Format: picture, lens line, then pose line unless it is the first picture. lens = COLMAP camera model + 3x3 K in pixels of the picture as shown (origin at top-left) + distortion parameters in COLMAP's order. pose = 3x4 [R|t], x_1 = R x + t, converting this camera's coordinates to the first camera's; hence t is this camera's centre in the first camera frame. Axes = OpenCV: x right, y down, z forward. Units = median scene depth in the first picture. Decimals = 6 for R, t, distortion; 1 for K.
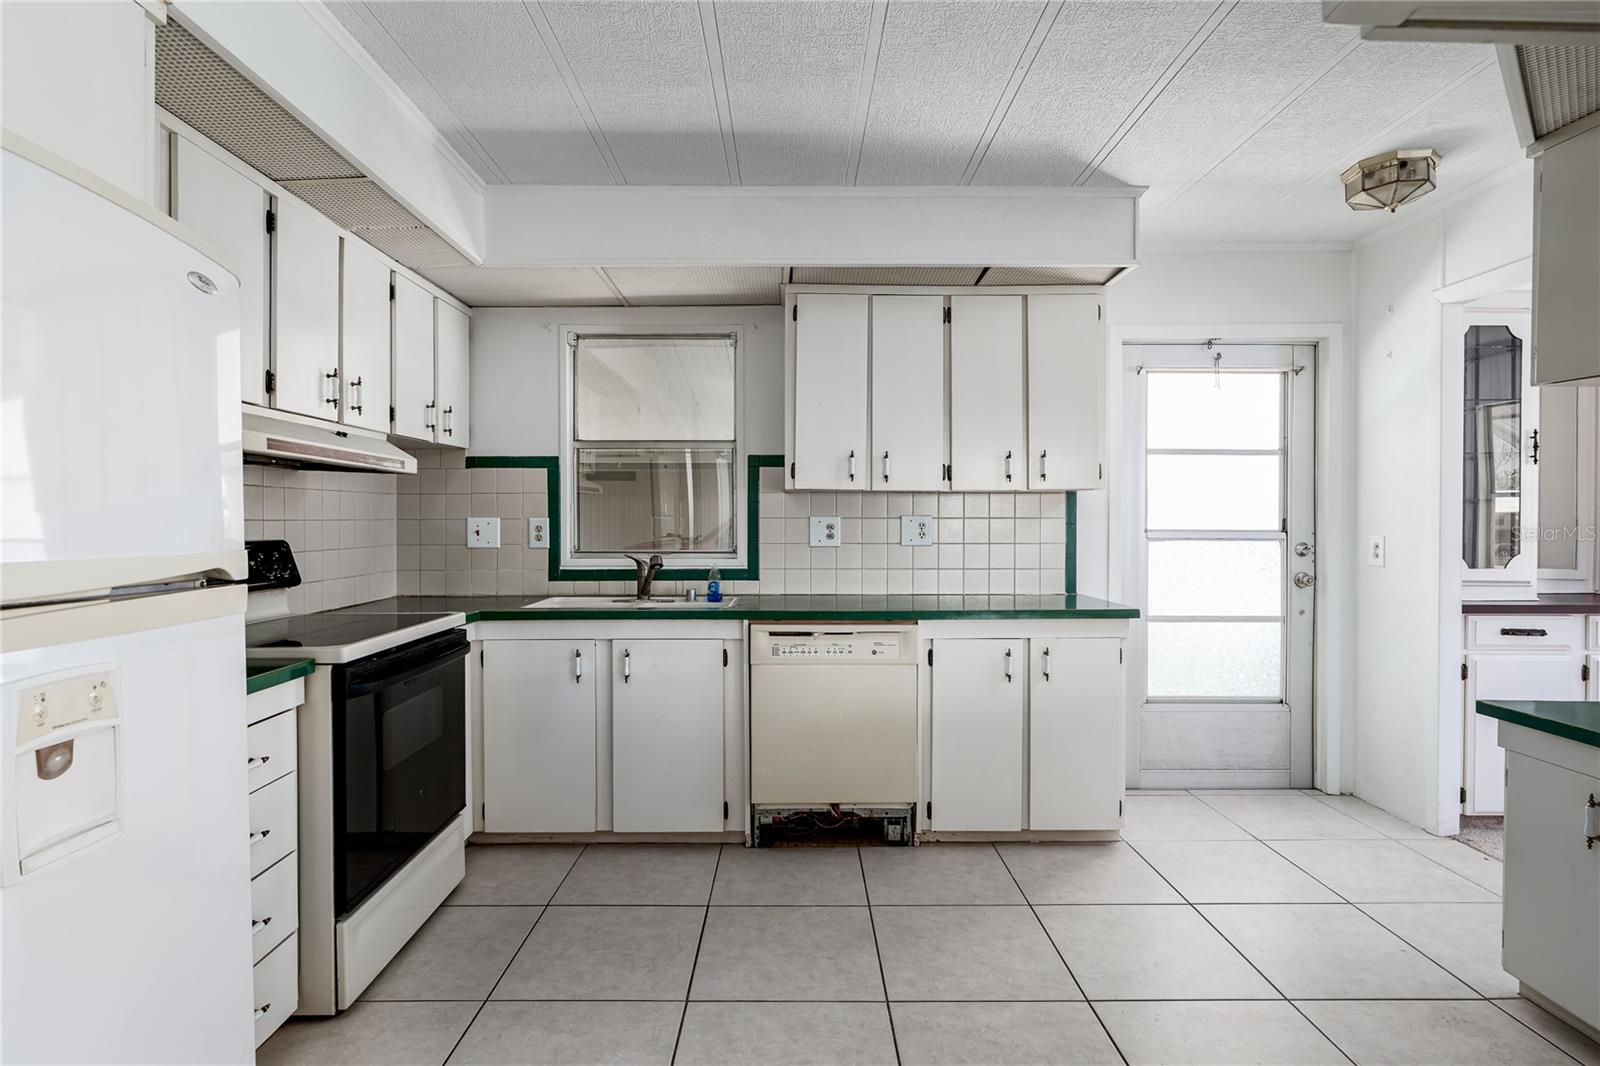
lens RADIAL K [[814.8, 0, 797.4], [0, 814.8, 527.1], [0, 0, 1]] dist [0.004814, 0.000766]
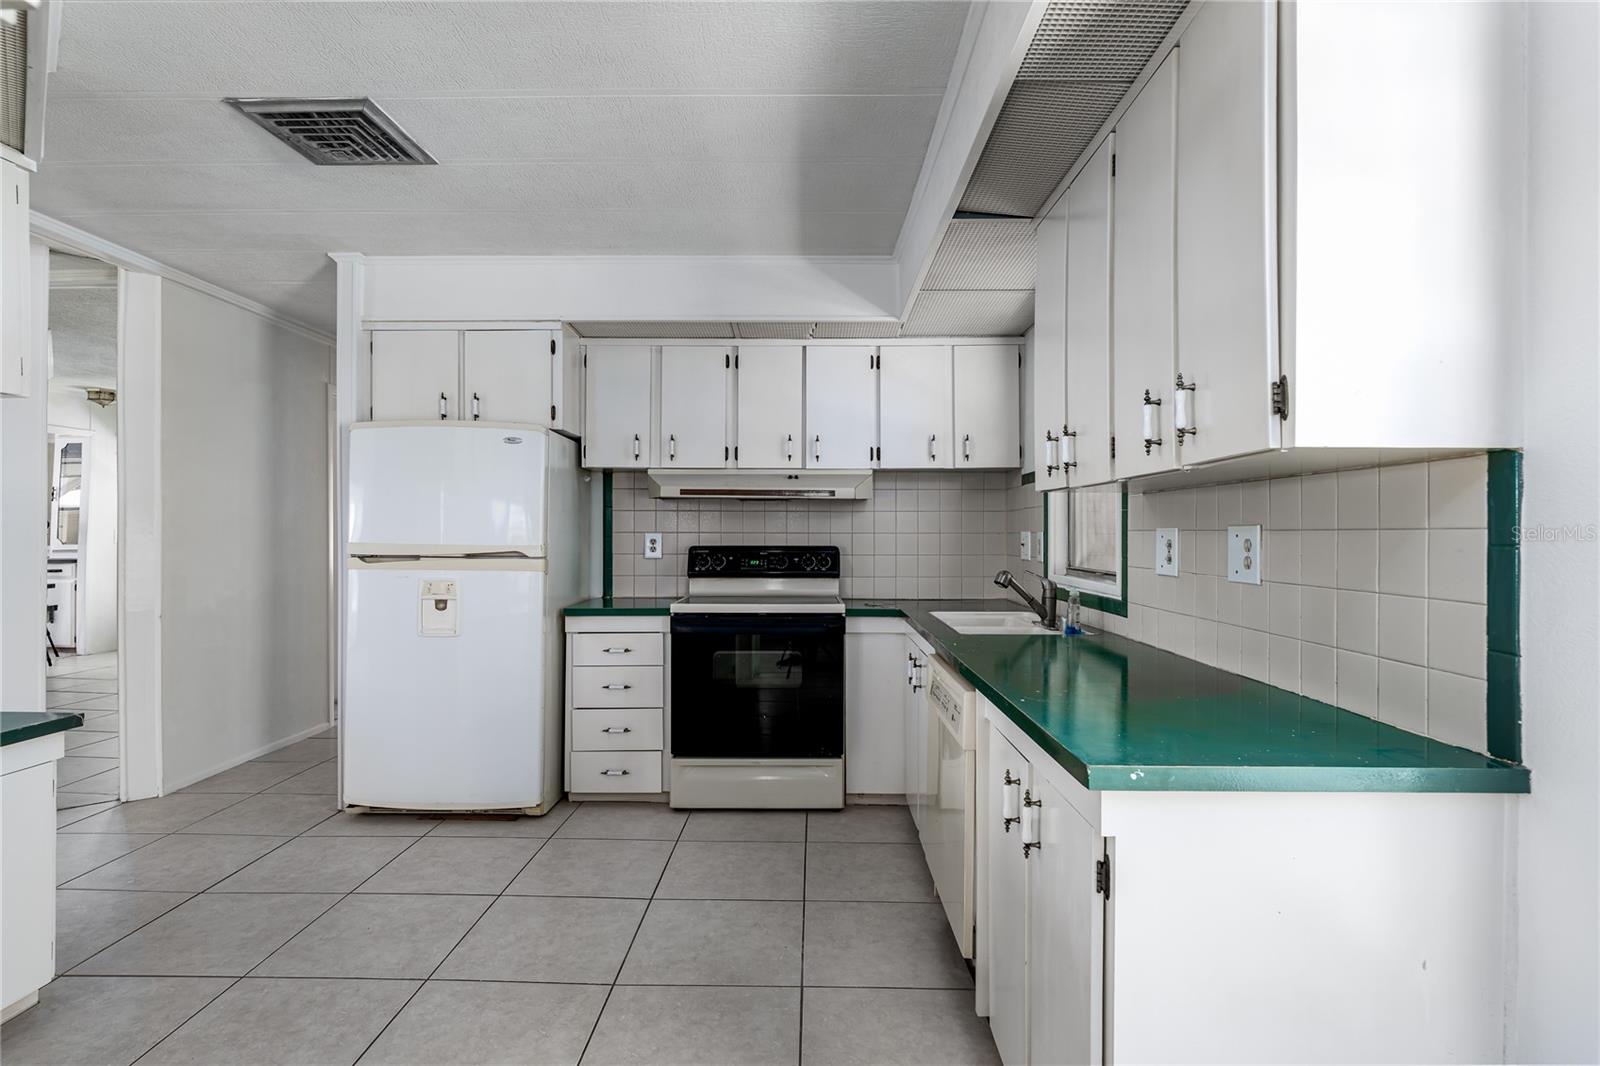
lens RADIAL K [[814.8, 0, 797.1], [0, 814.8, 535.5], [0, 0, 1]] dist [0.004814, 0.000766]
pose [[-0.027165, 0.000972, -0.999630, 0.935074], [-0.011670, 0.999931, 0.001289, -0.005708], [0.999563, 0.011701, -0.027152, 1.012358]]
